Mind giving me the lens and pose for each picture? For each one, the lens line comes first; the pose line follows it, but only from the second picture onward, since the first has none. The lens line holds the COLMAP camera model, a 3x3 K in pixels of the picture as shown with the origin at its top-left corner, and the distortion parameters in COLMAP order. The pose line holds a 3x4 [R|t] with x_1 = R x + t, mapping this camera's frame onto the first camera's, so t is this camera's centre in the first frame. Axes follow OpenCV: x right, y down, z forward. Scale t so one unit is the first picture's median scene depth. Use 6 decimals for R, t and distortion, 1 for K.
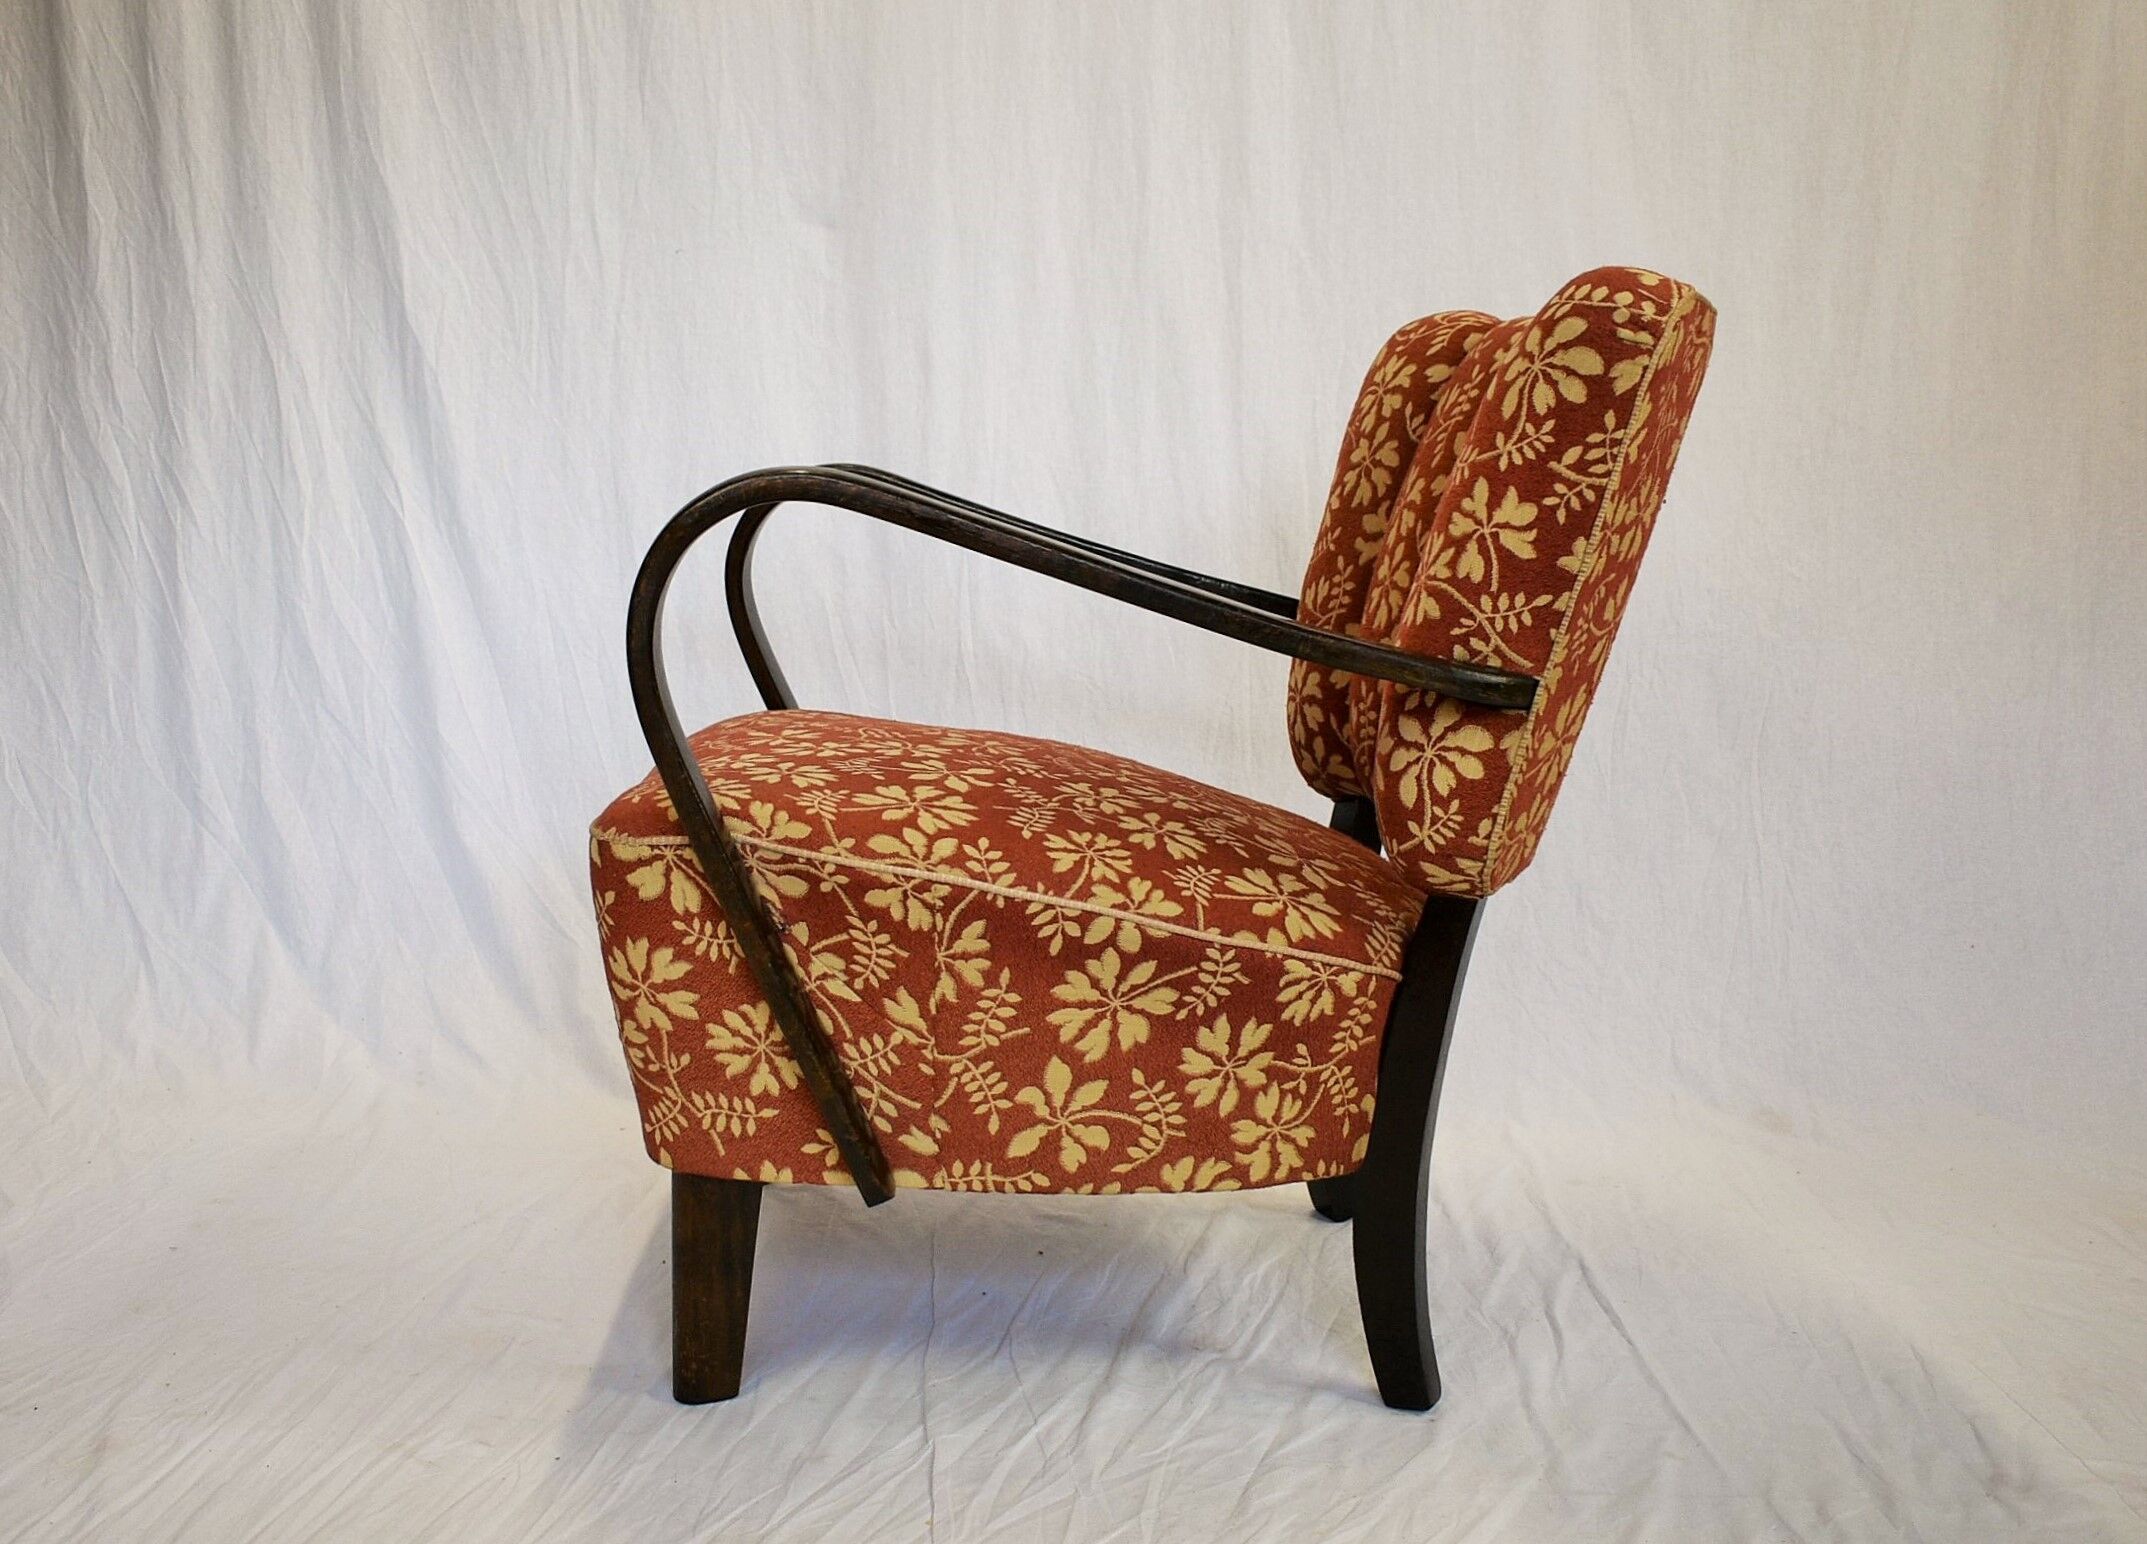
lens RADIAL K [[2270.0, 0, 966.7], [0, 2270.0, 772.0], [0, 0, 1]] dist [-0.017695, 0.000000]
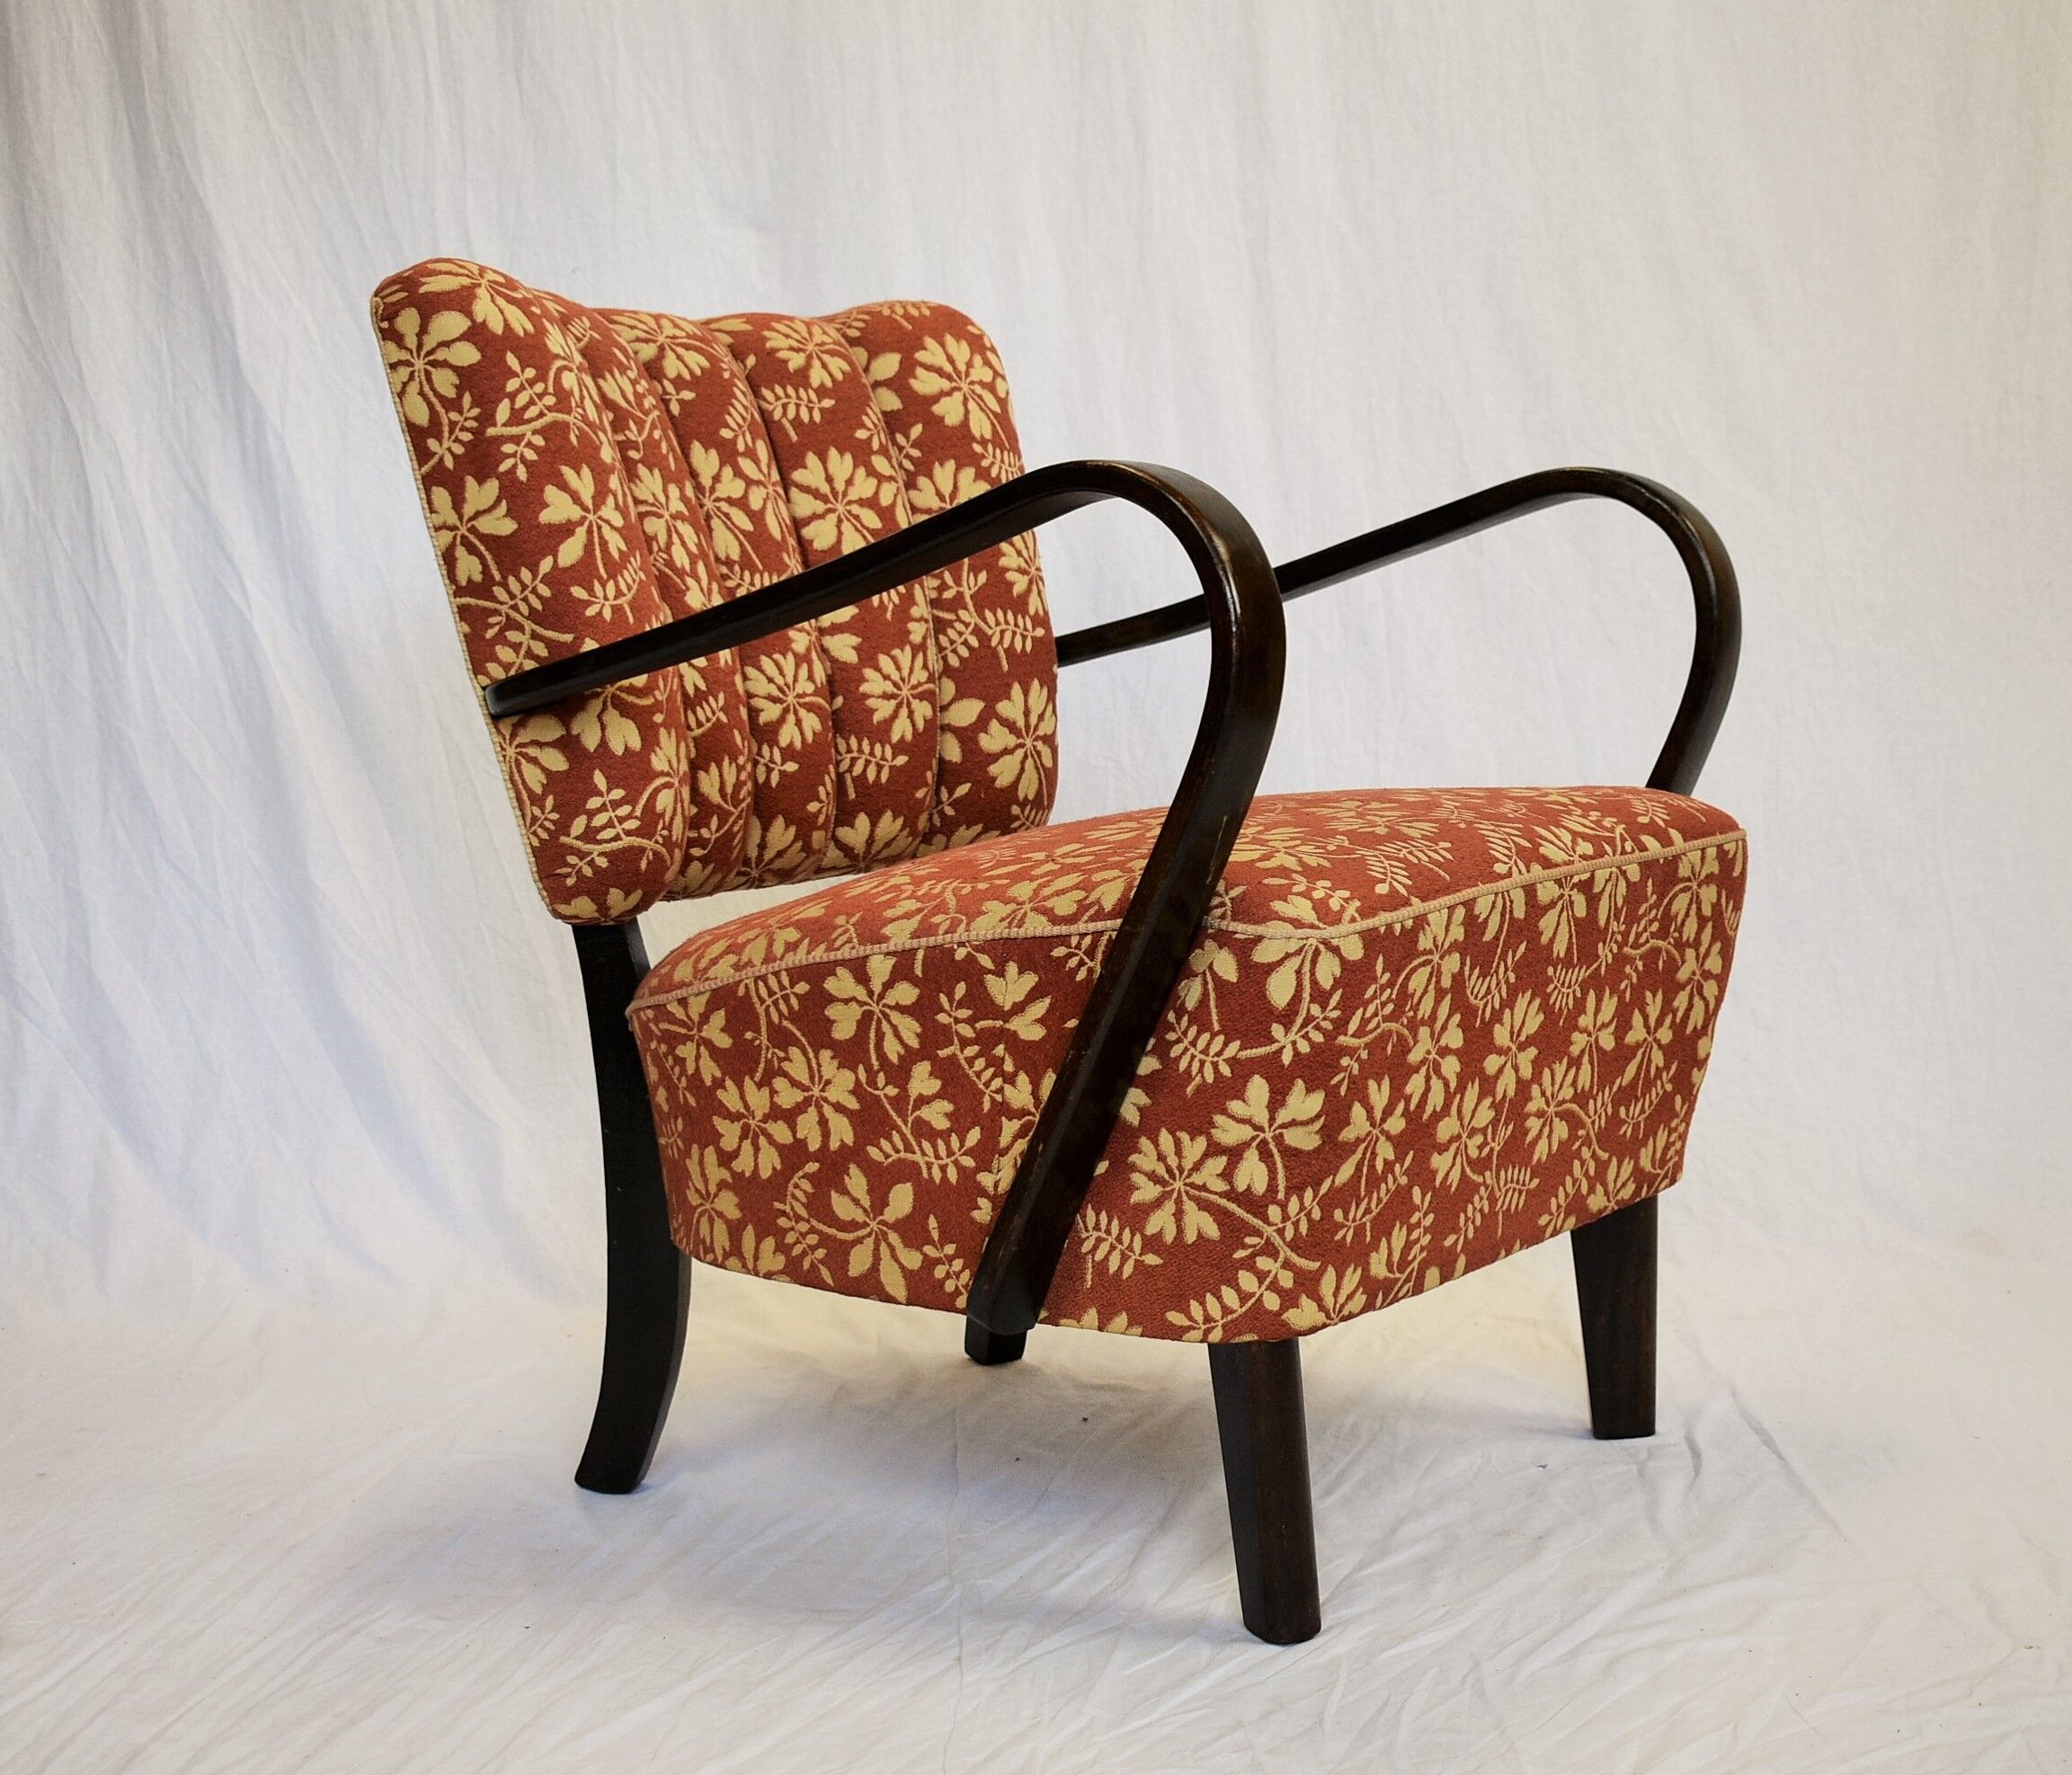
lens RADIAL K [[3277.7, 0, 1084.5], [0, 3277.7, 863.6], [0, 0, 1]] dist [-0.022355, 0.000000]
pose [[0.997684, -0.063038, 0.025561, 0.010951], [0.064278, 0.996627, -0.051011, 0.052981], [-0.022259, 0.052536, 0.998371, -0.159578]]
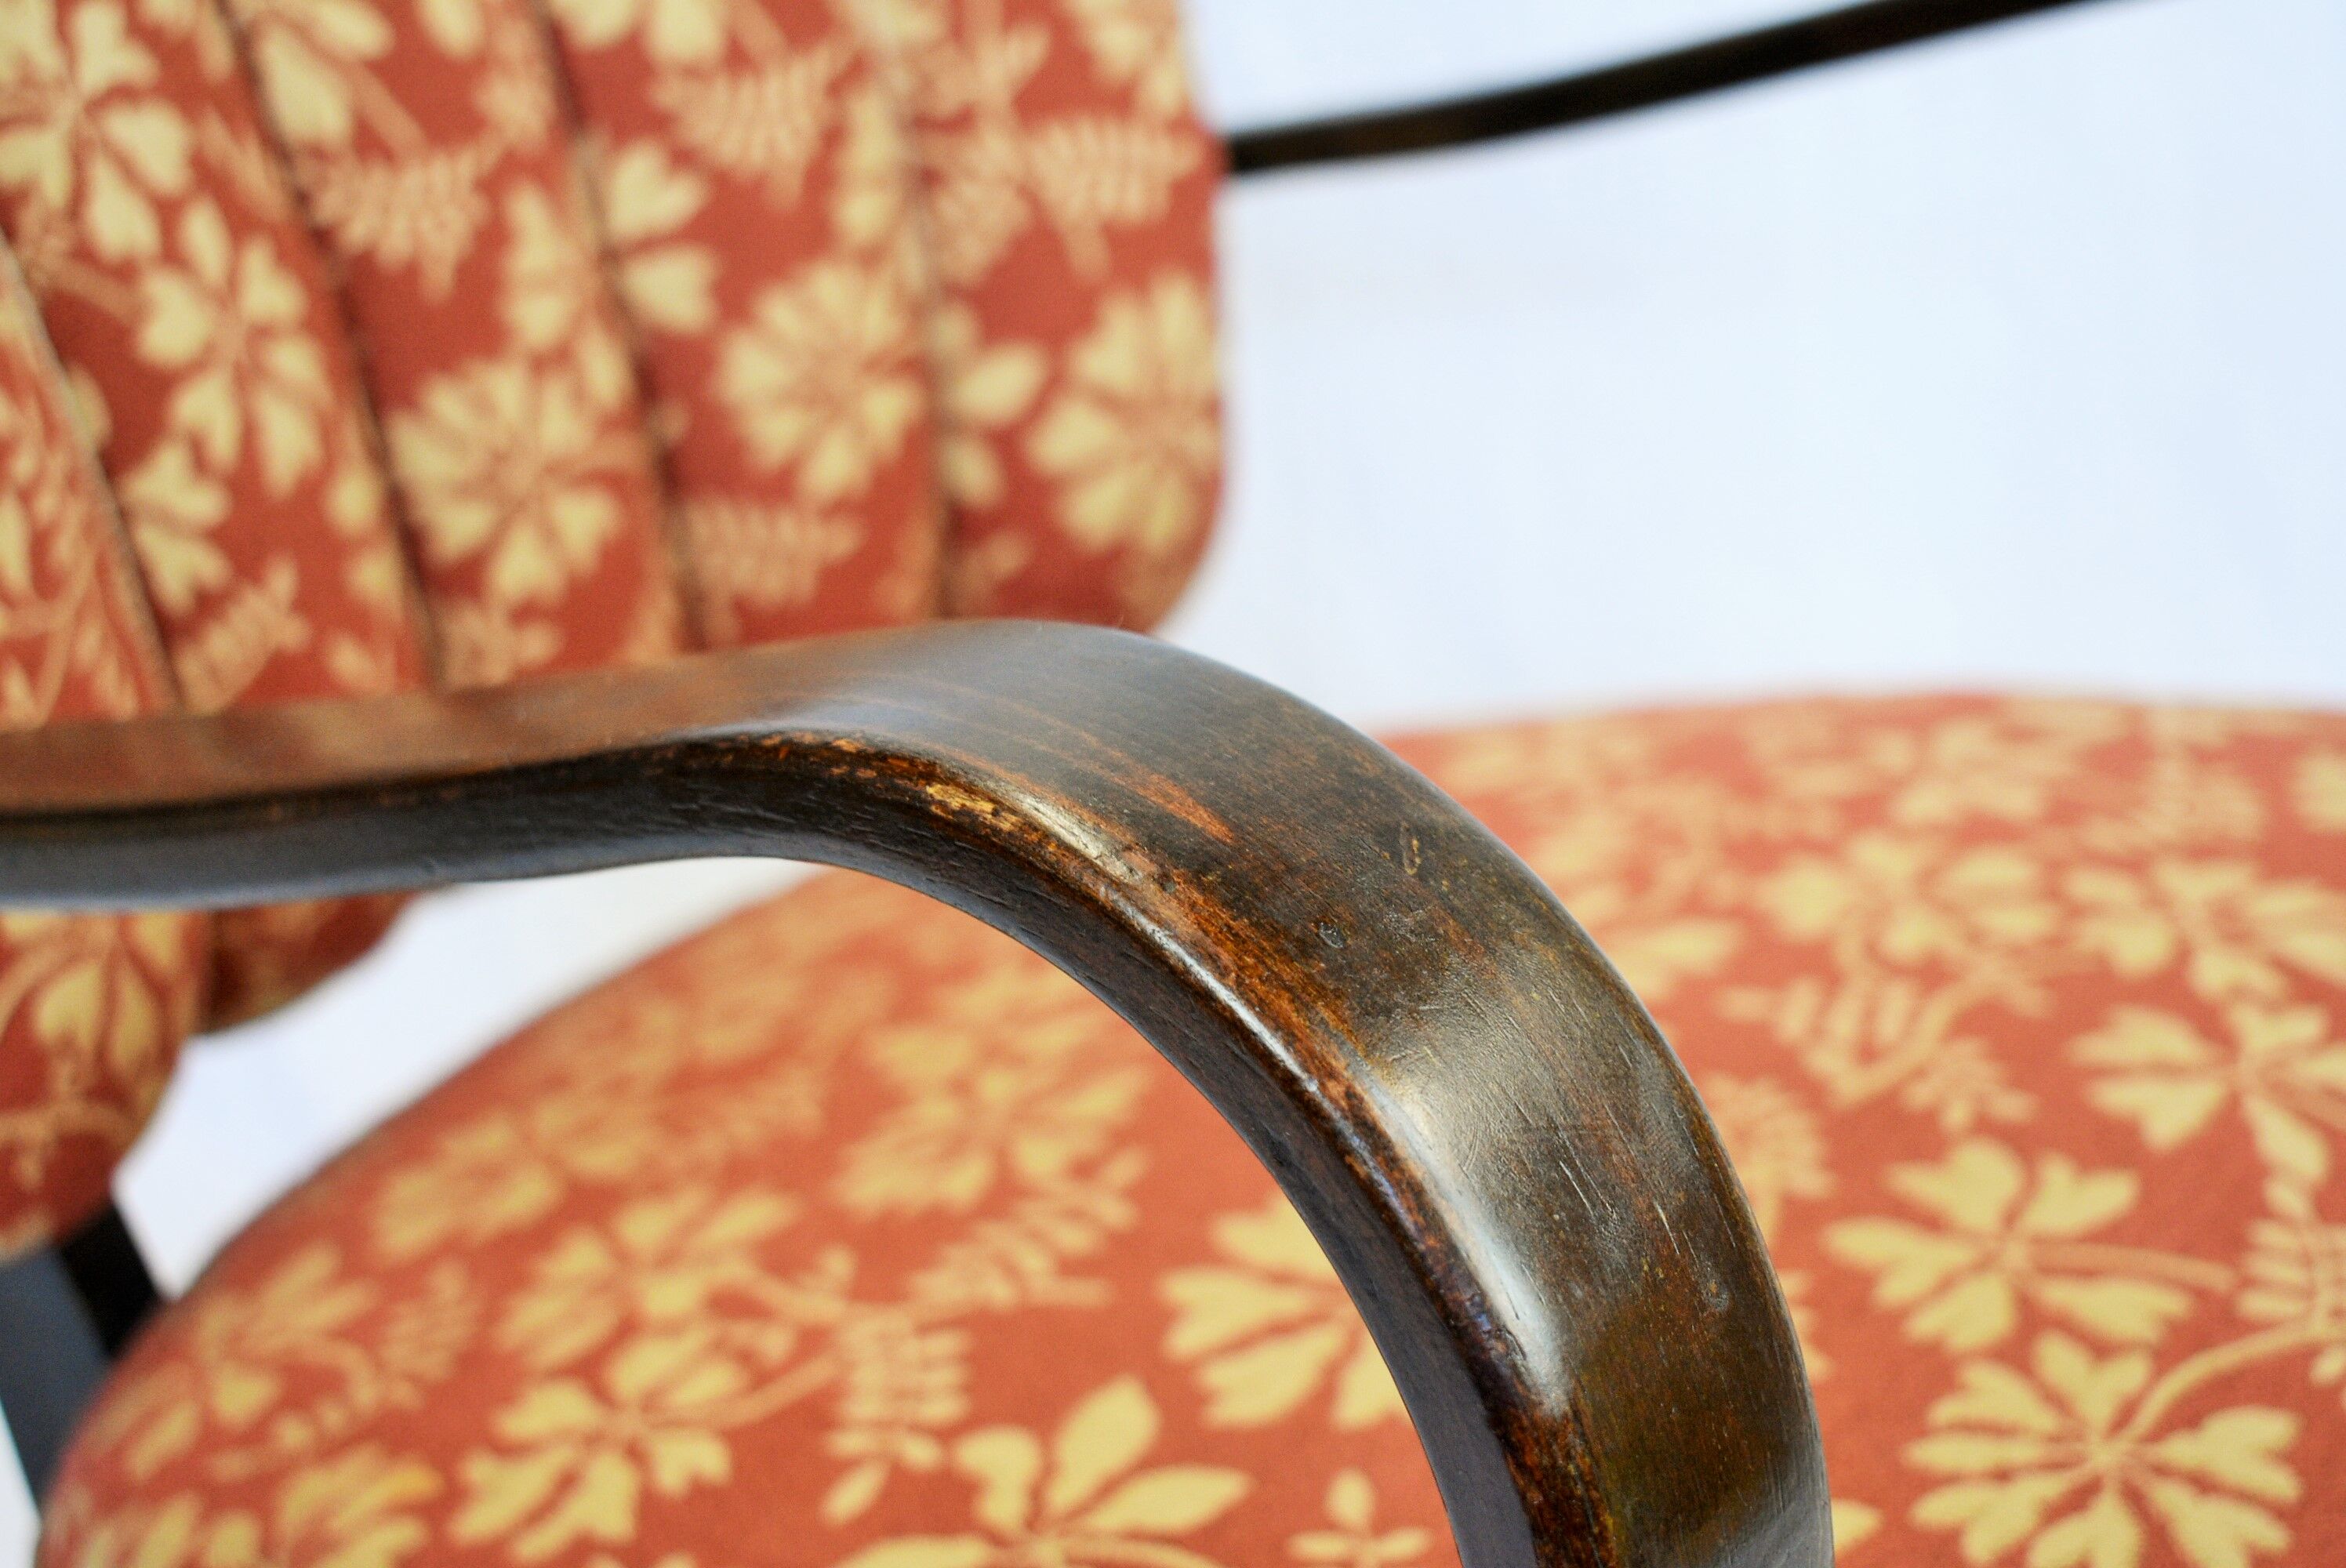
lens RADIAL K [[3433.1, 0, 1176.0], [0, 3433.1, 797.2], [0, 0, 1]] dist [-0.020194, 0.000000]
pose [[0.992831, -0.073186, -0.094499, 0.060473], [0.097177, 0.954571, 0.281691, -0.107804], [0.069590, -0.288855, 0.954840, 0.371153]]
